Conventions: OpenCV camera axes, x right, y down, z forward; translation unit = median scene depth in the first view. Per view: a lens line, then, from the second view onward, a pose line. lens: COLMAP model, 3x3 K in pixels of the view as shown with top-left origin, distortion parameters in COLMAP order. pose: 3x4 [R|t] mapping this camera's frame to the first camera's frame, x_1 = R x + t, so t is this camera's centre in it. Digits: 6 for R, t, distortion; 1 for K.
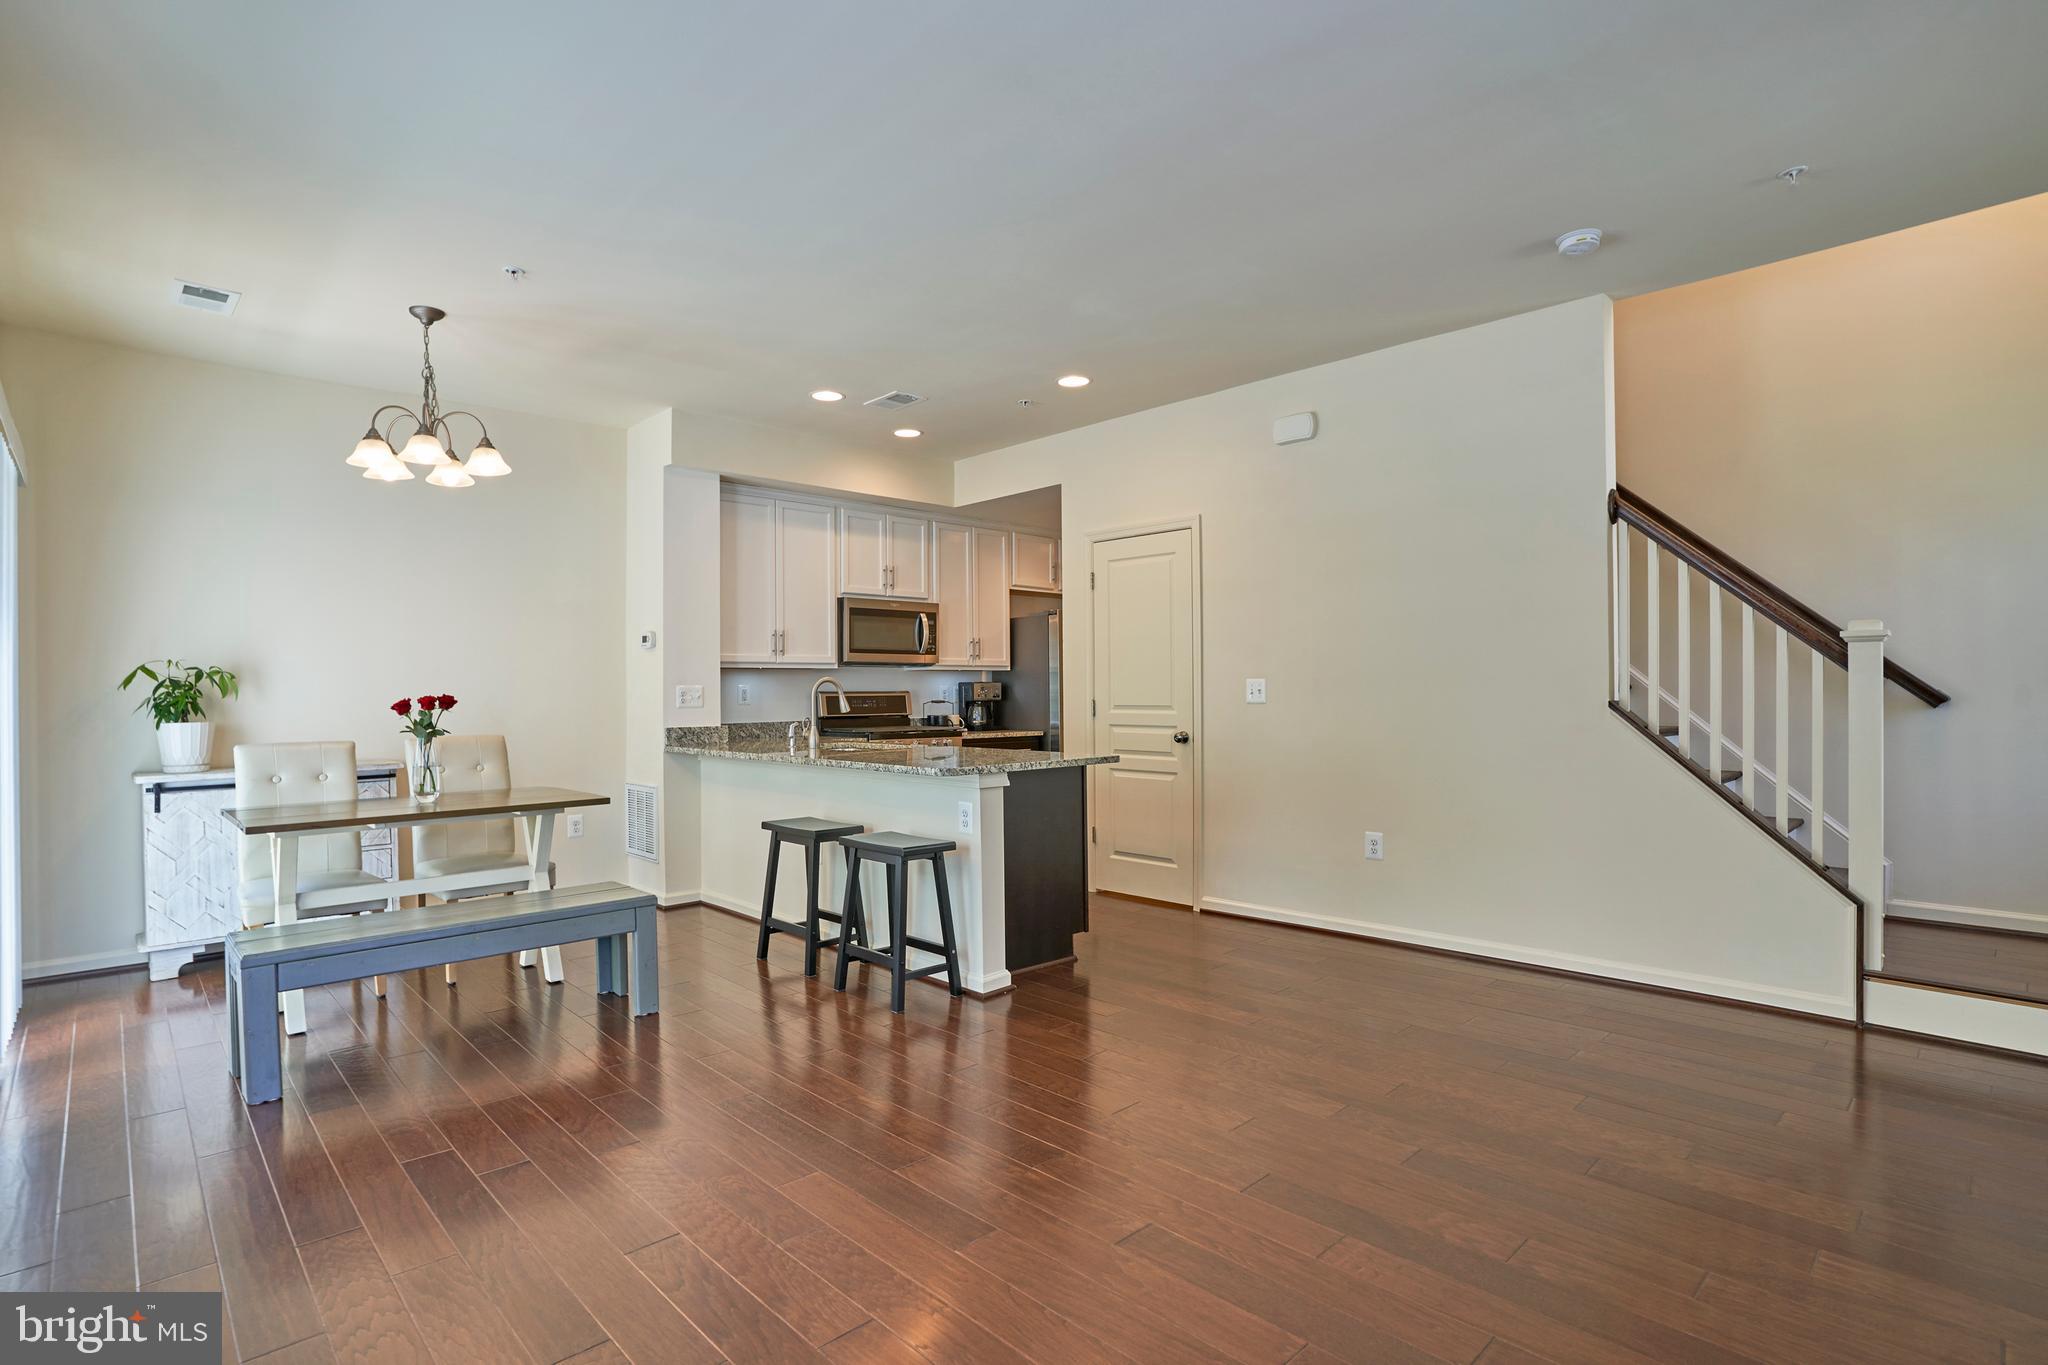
lens RADIAL K [[1065.7, 0, 1024.6], [0, 1065.7, 688.7], [0, 0, 1]] dist [-0.055571, 0.033620]
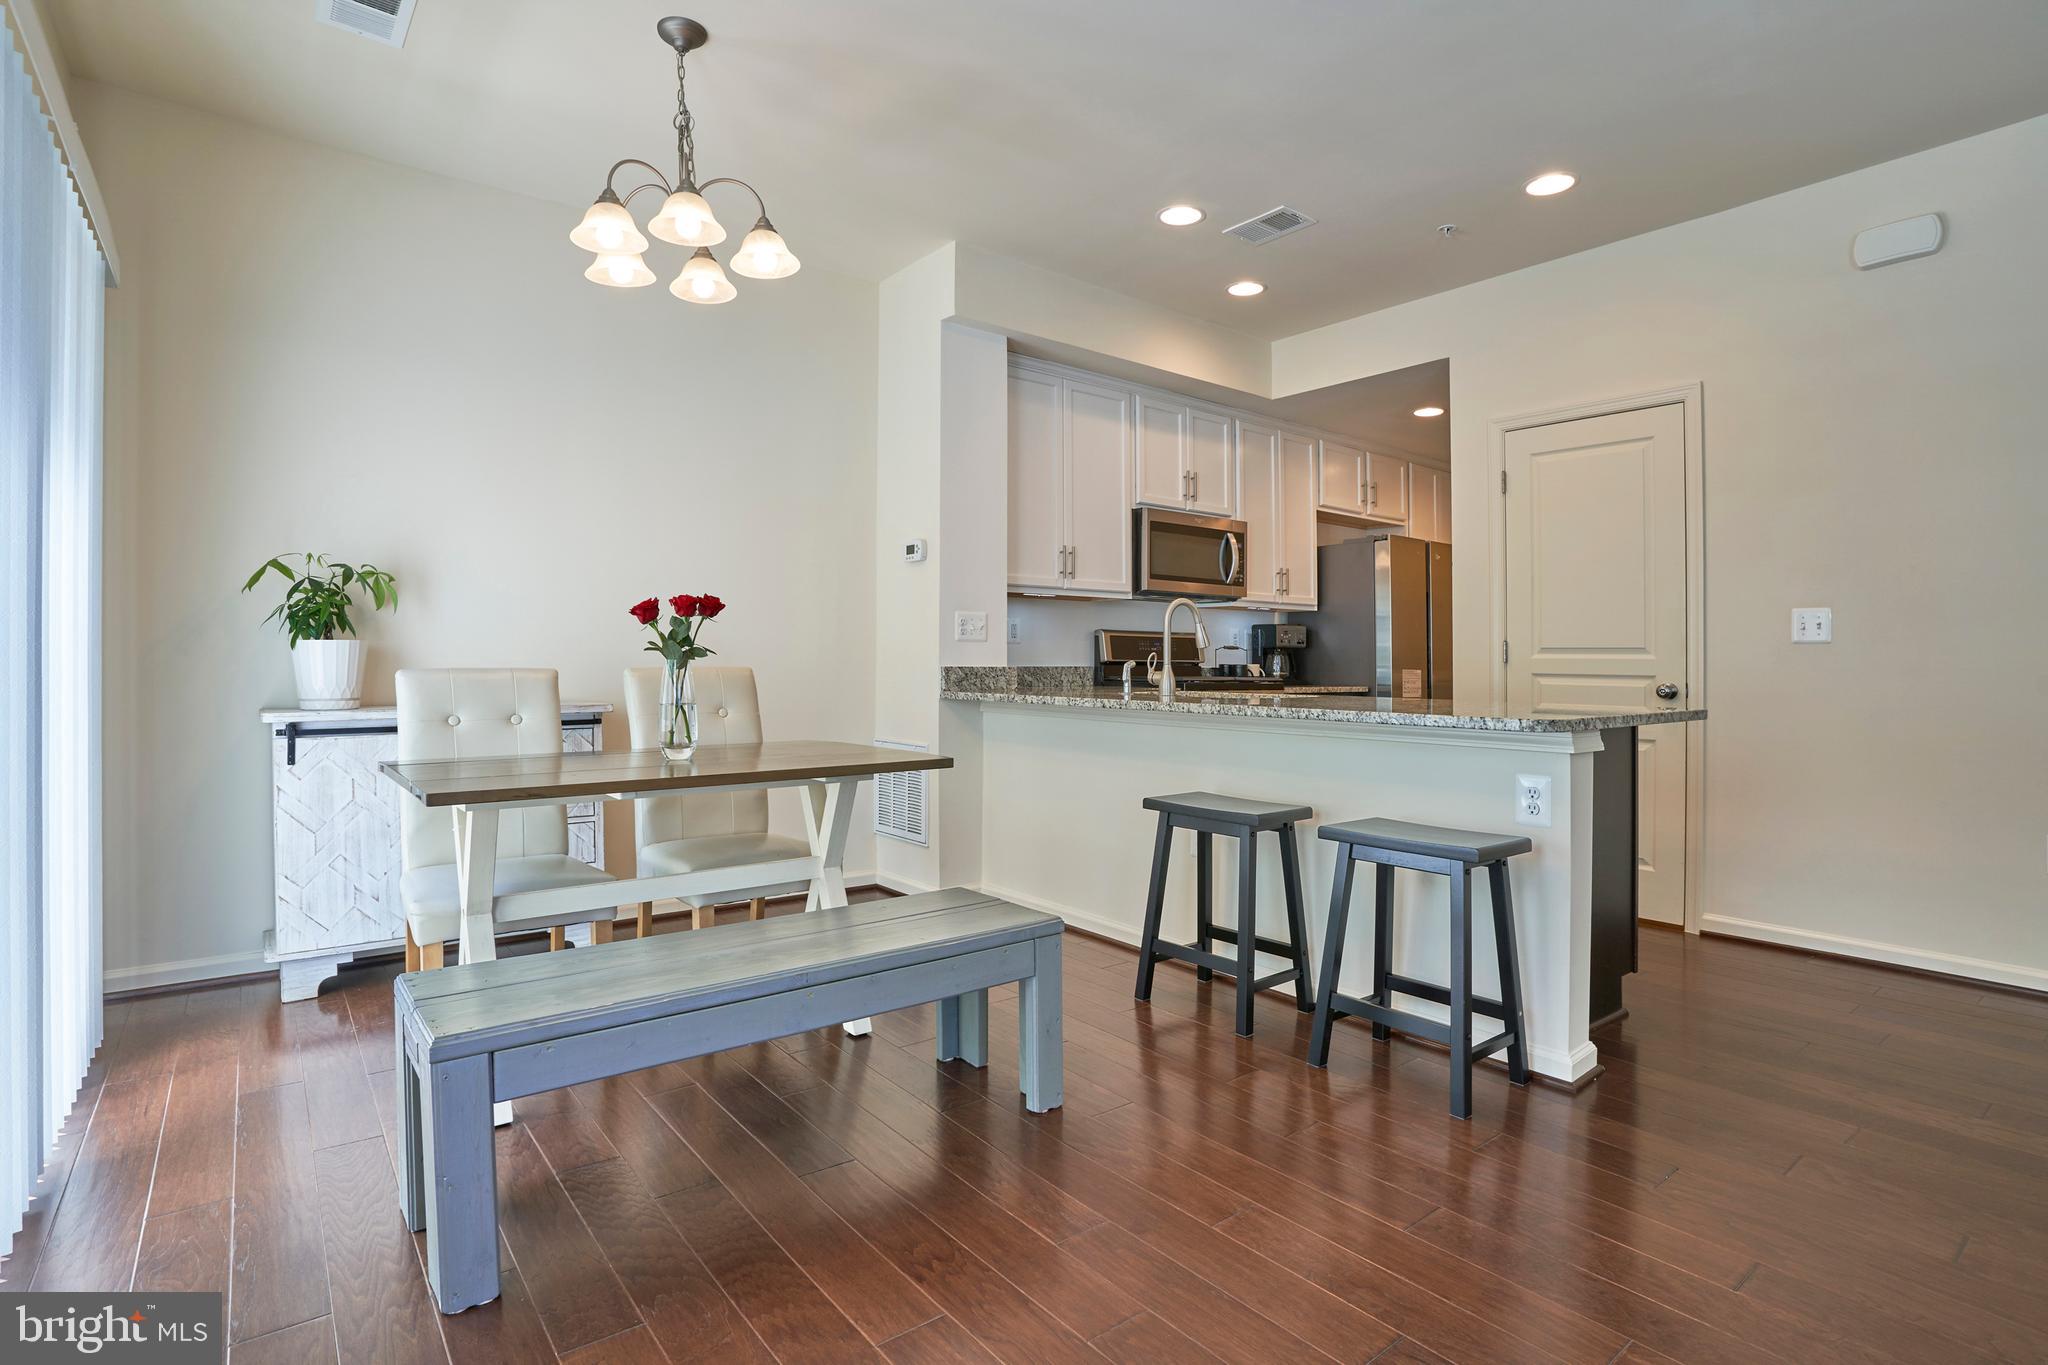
lens RADIAL K [[1010.6, 0, 1023.0], [0, 1010.6, 675.6], [0, 0, 1]] dist [-0.061345, 0.029144]
pose [[0.997882, 0.017920, -0.062535, -0.287835], [-0.017237, 0.999786, 0.011446, 0.041187], [0.062727, -0.010344, 0.997977, 0.354388]]
